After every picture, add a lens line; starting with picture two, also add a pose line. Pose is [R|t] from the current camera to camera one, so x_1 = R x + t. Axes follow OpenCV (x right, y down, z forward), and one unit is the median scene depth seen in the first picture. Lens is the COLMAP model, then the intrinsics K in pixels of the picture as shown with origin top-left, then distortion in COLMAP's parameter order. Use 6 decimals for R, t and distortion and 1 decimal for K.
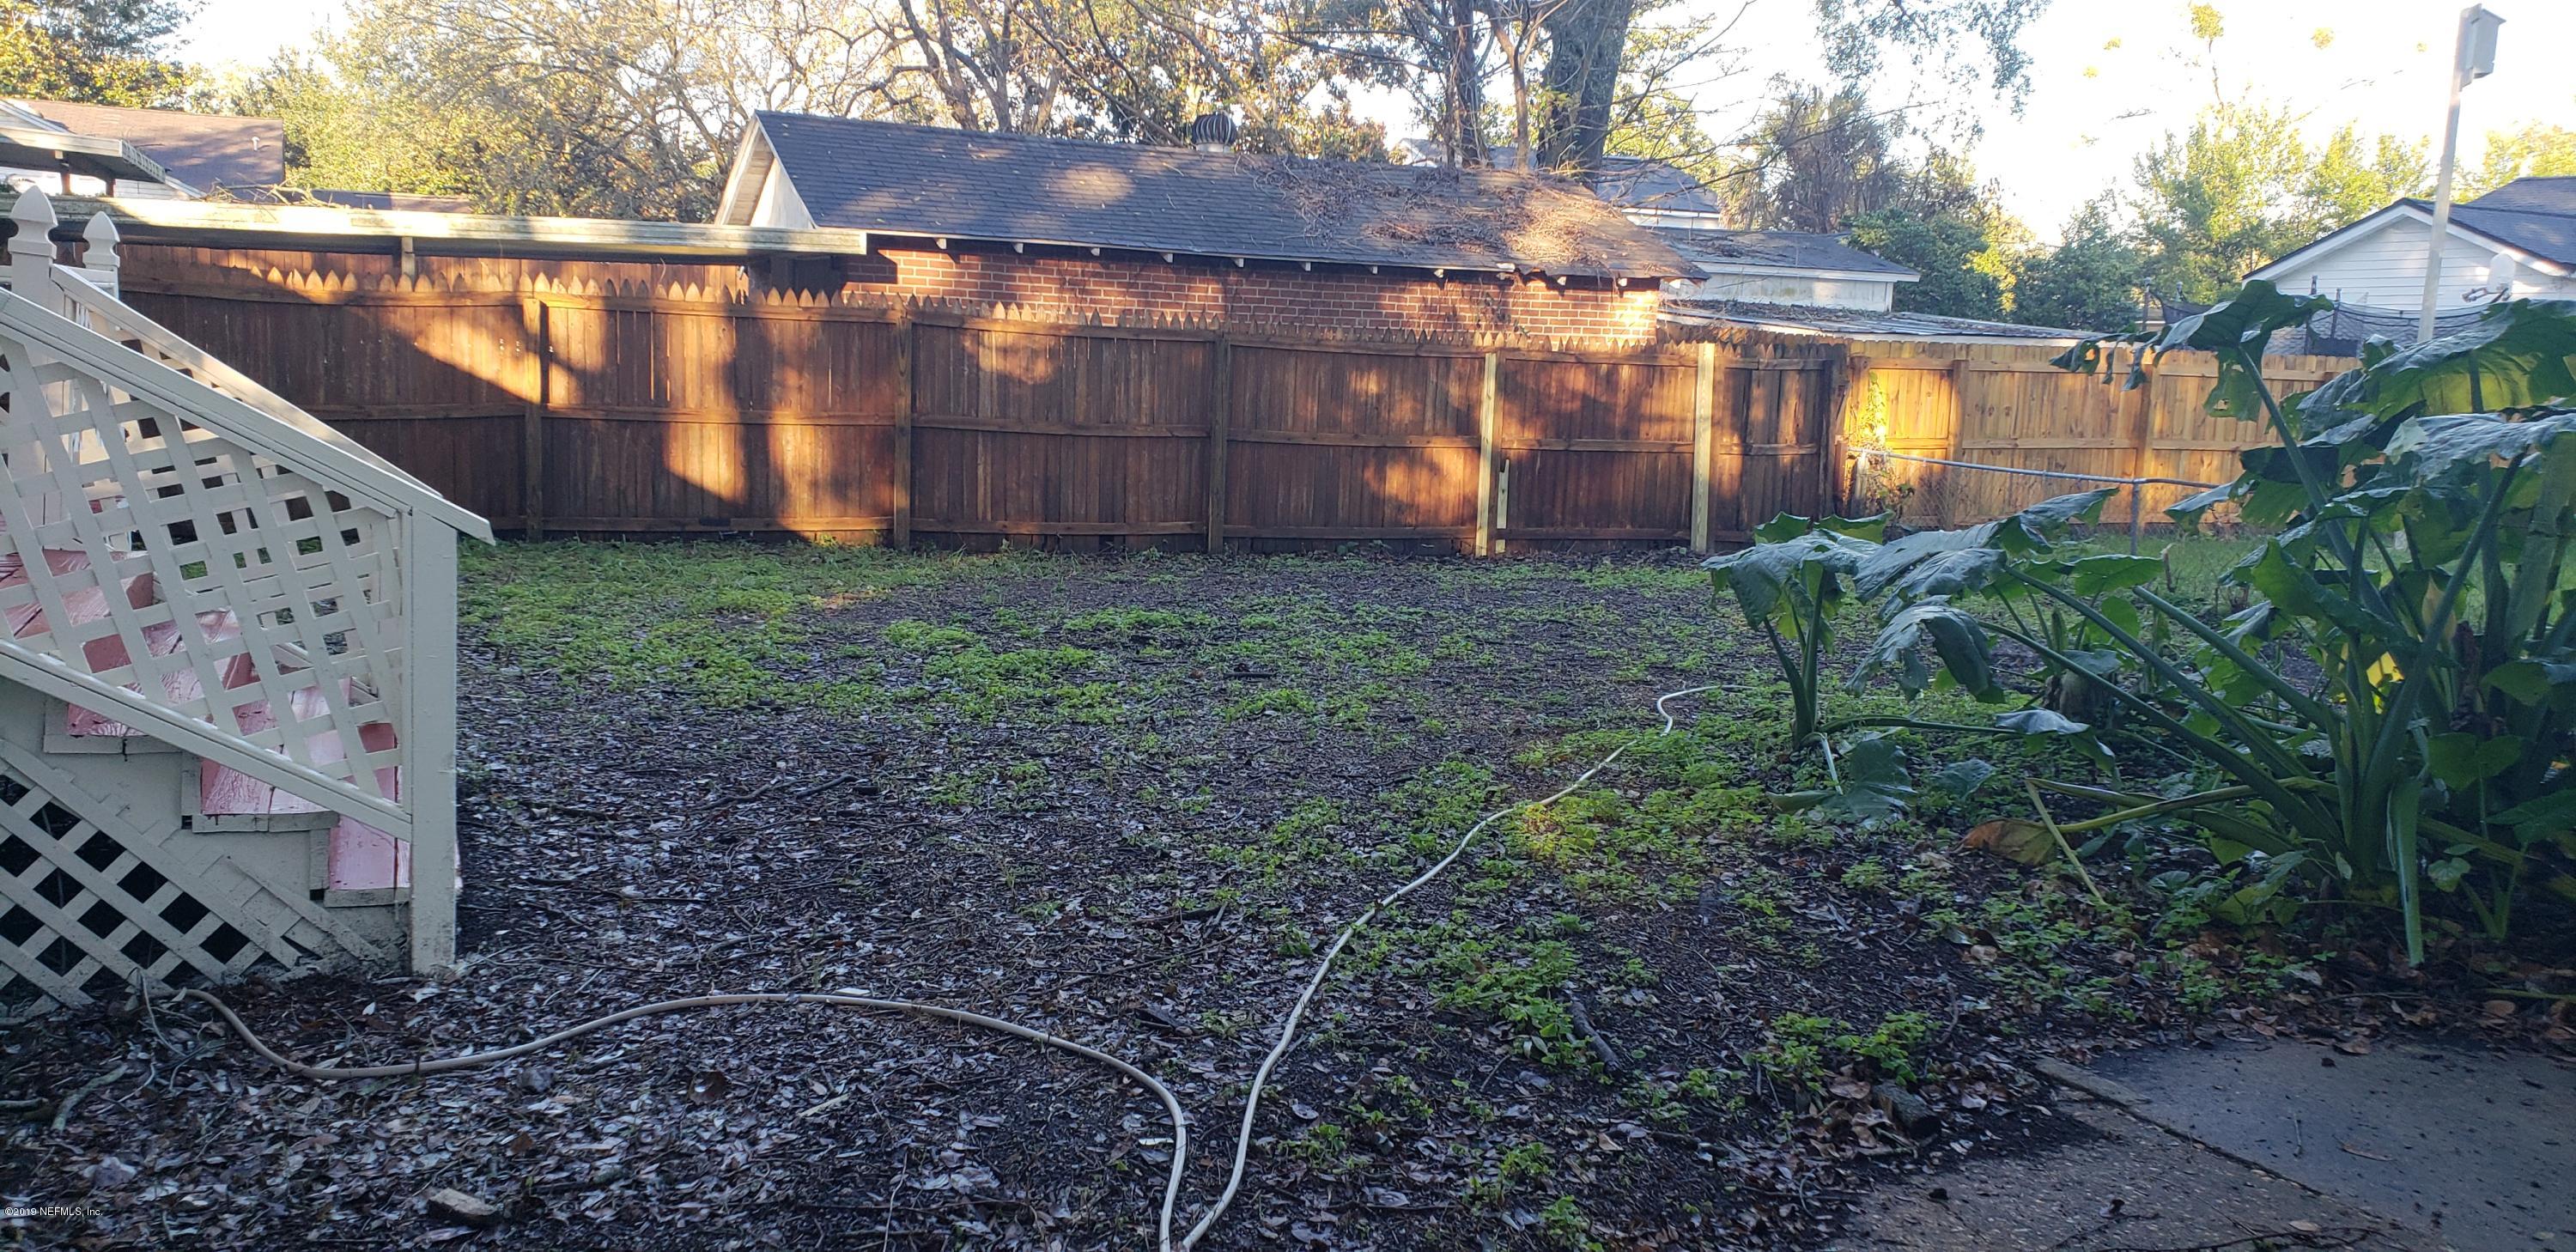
lens RADIAL K [[1996.4, 0, 1277.5], [0, 1996.4, 701.7], [0, 0, 1]] dist [0.030166, -0.008445]
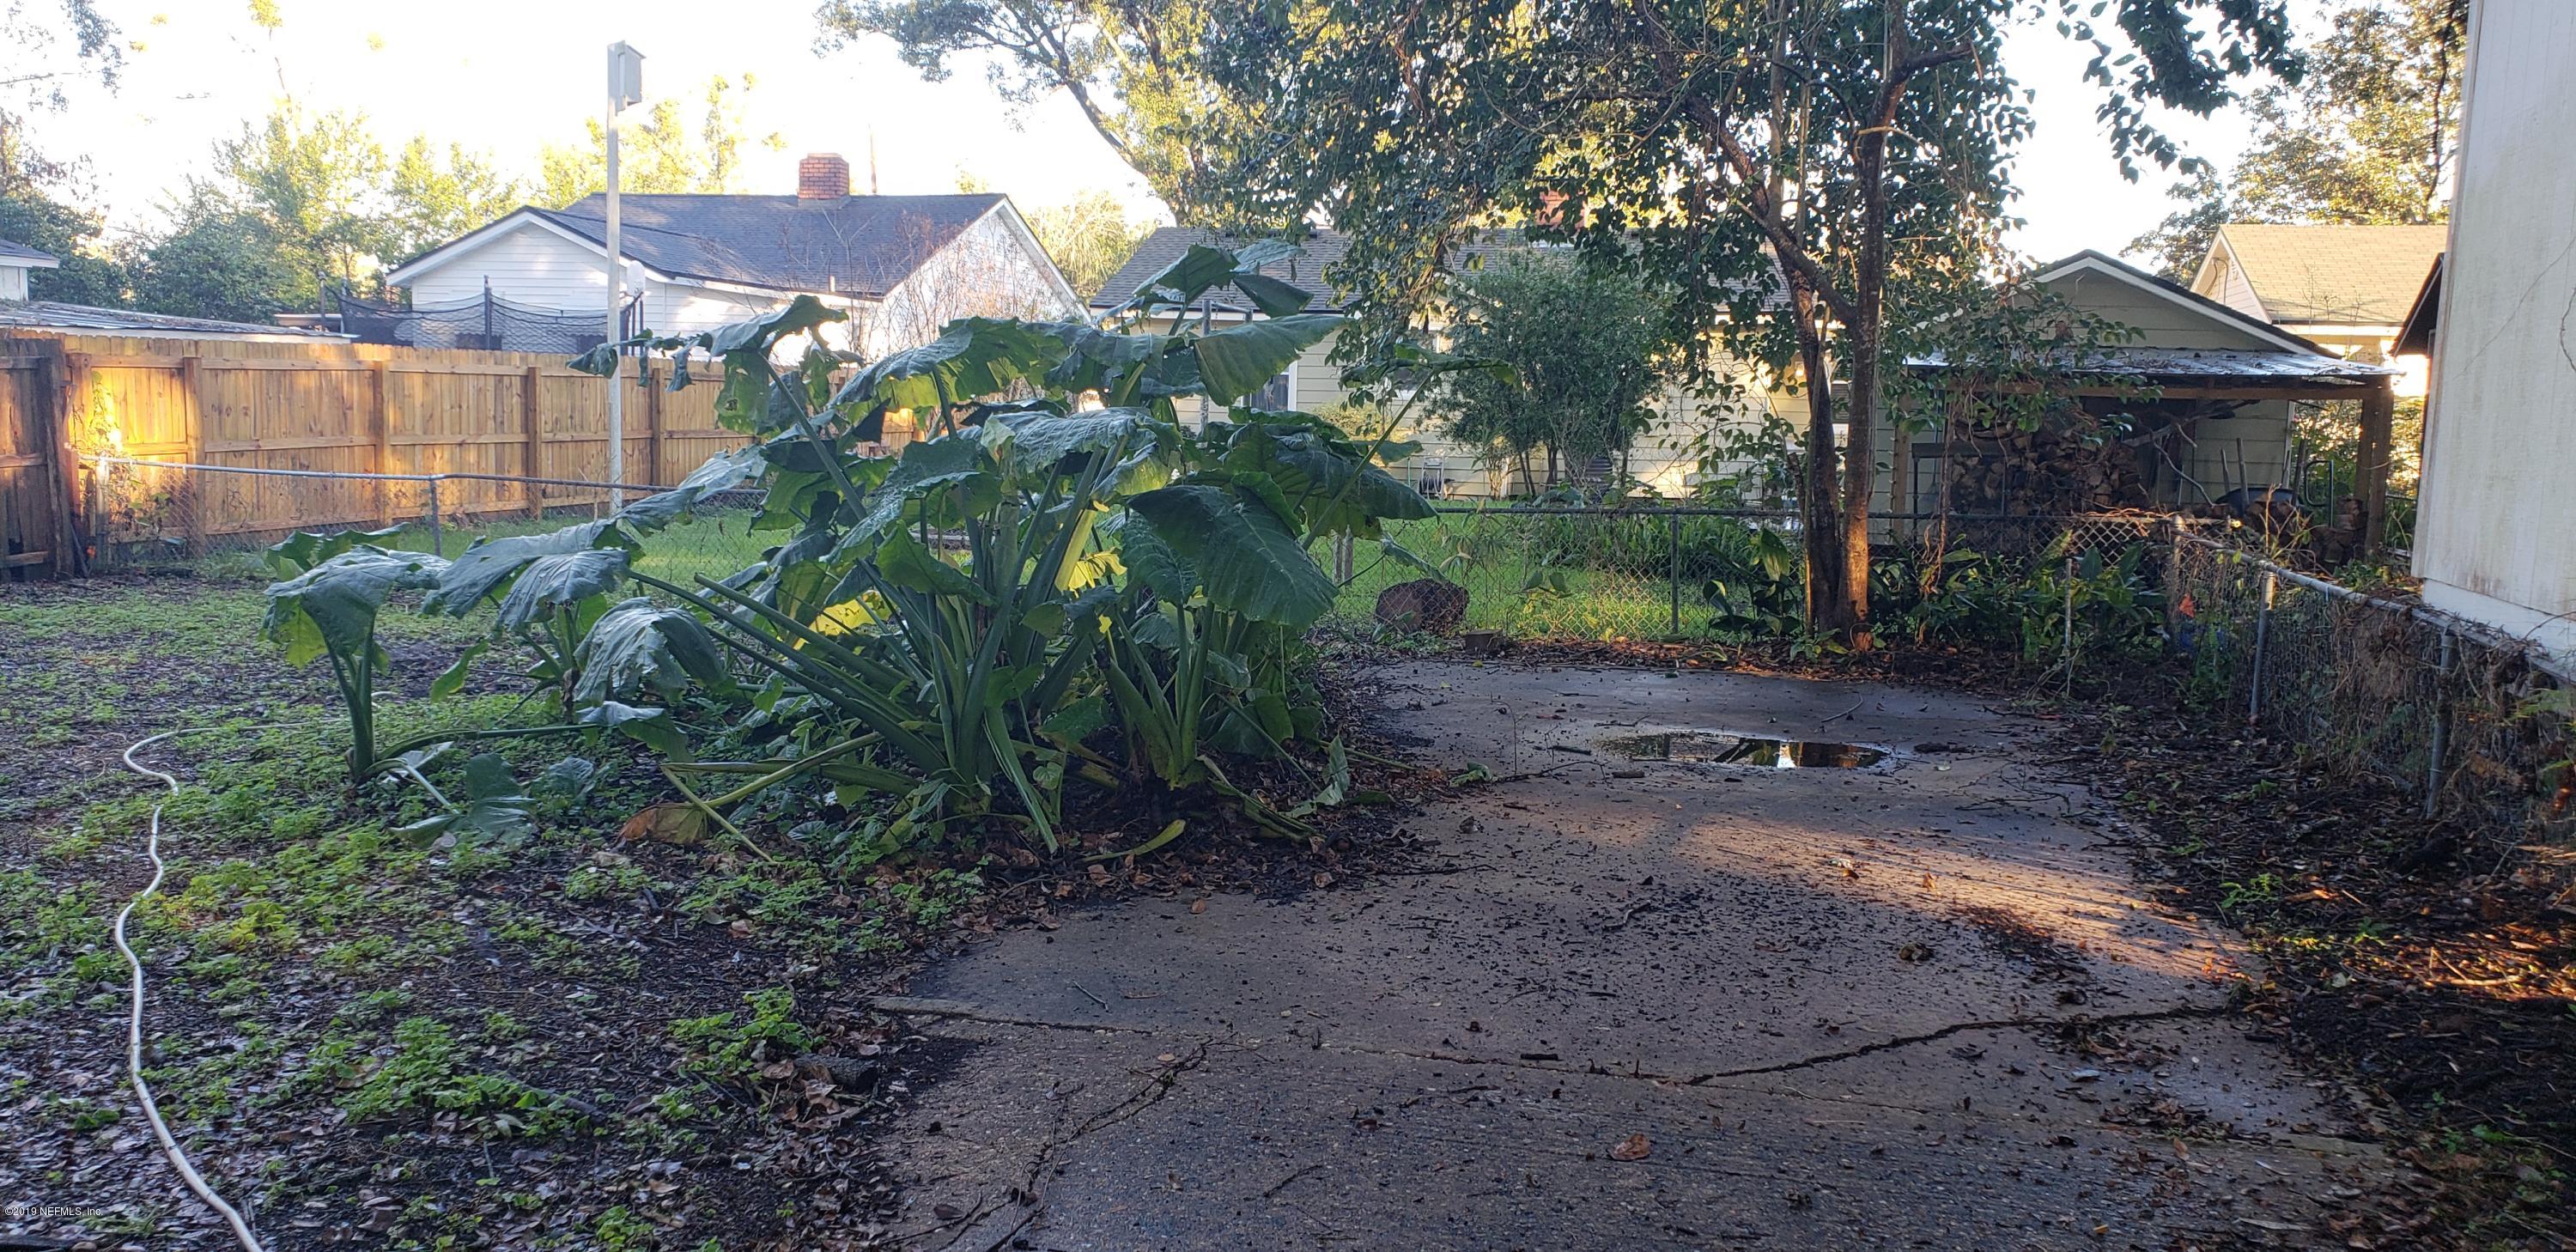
lens RADIAL K [[1996.4, 0, 1277.5], [0, 1996.4, 701.7], [0, 0, 1]] dist [0.030166, -0.008445]
pose [[0.603190, -0.144825, 0.784339, -0.103844], [0.140834, 0.987265, 0.073987, -0.011045], [-0.785065, 0.065833, 0.615904, 0.041893]]
